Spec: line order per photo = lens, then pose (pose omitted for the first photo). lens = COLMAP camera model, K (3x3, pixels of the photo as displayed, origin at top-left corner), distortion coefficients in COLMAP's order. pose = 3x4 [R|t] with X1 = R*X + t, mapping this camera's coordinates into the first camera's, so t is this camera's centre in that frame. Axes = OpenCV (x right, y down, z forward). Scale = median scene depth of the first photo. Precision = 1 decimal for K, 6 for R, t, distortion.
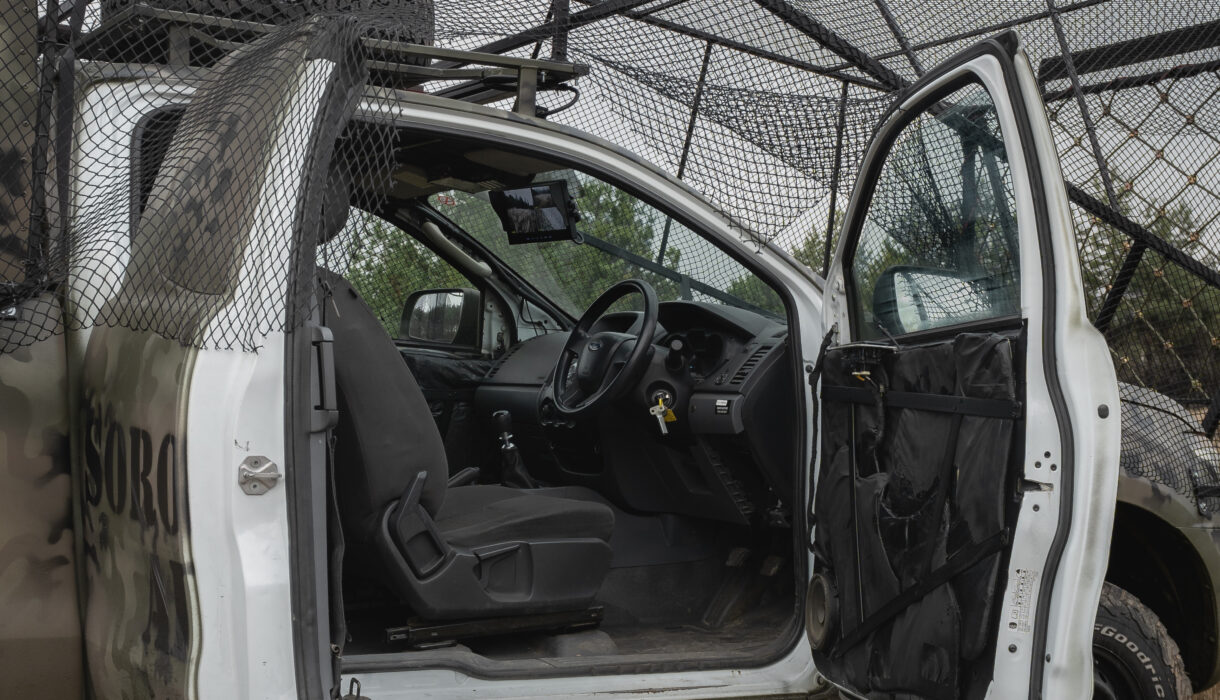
lens RADIAL K [[1845.3, 0, 605.3], [0, 1845.3, 347.1], [0, 0, 1]] dist [0.191632, 0.000000]
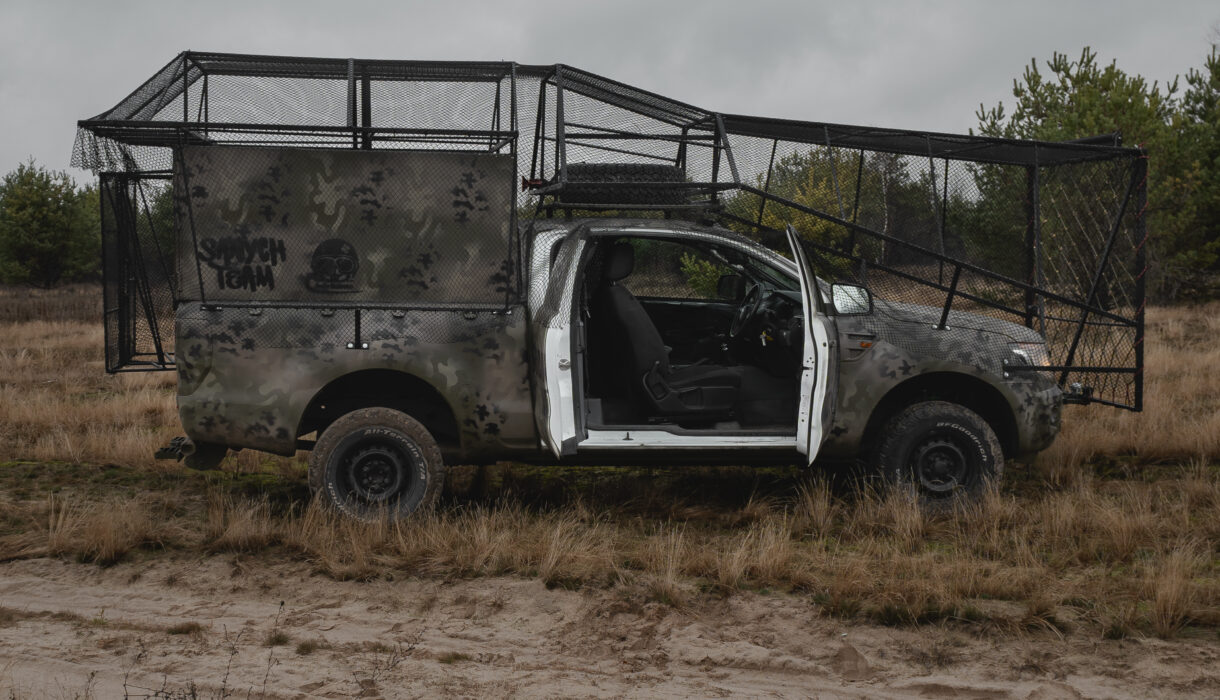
lens RADIAL K [[1842.9, 0, 610.0], [0, 1842.9, 350.1], [0, 0, 1]] dist [0.014463, 0.000000]
pose [[0.928562, 0.001568, -0.371175, 1.016413], [0.026705, 0.997117, 0.071019, -0.173963], [0.370216, -0.075858, 0.925843, -1.865641]]
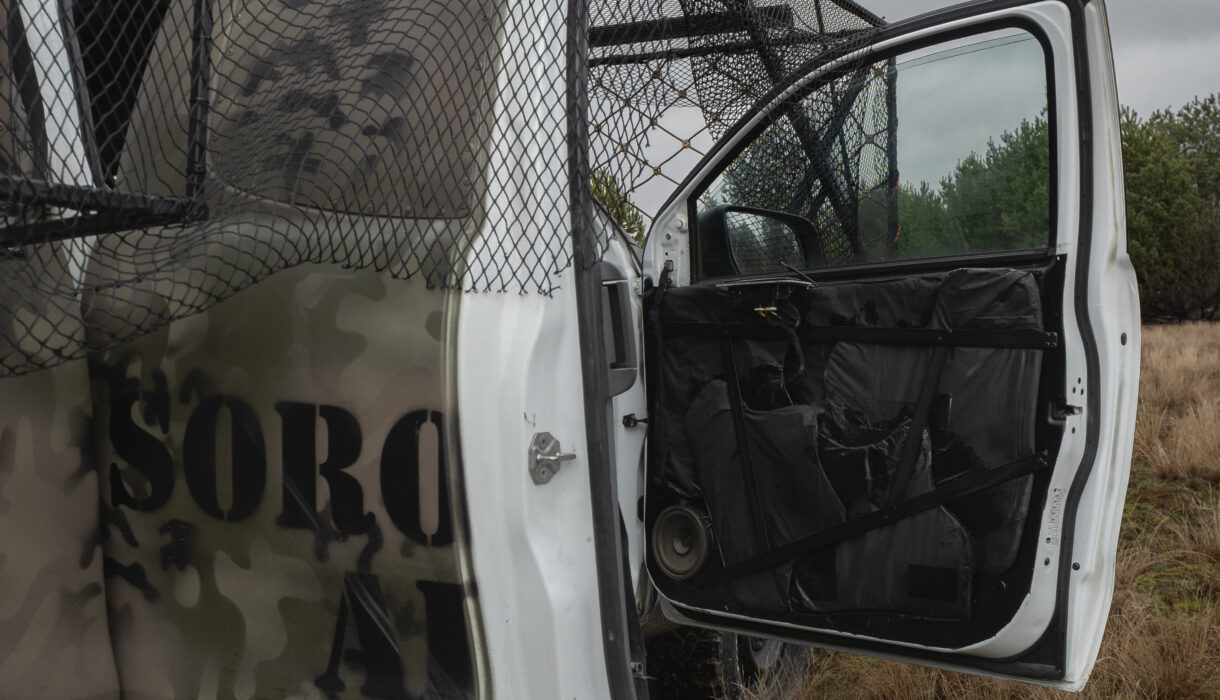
lens RADIAL K [[1452.5, 0, 609.8], [0, 1452.5, 358.7], [0, 0, 1]] dist [-0.045097, 0.000000]
pose [[0.836479, -0.038882, 0.546618, -0.426037], [0.012188, 0.998553, 0.052378, -0.001826], [-0.547864, -0.037151, 0.835742, 0.432202]]
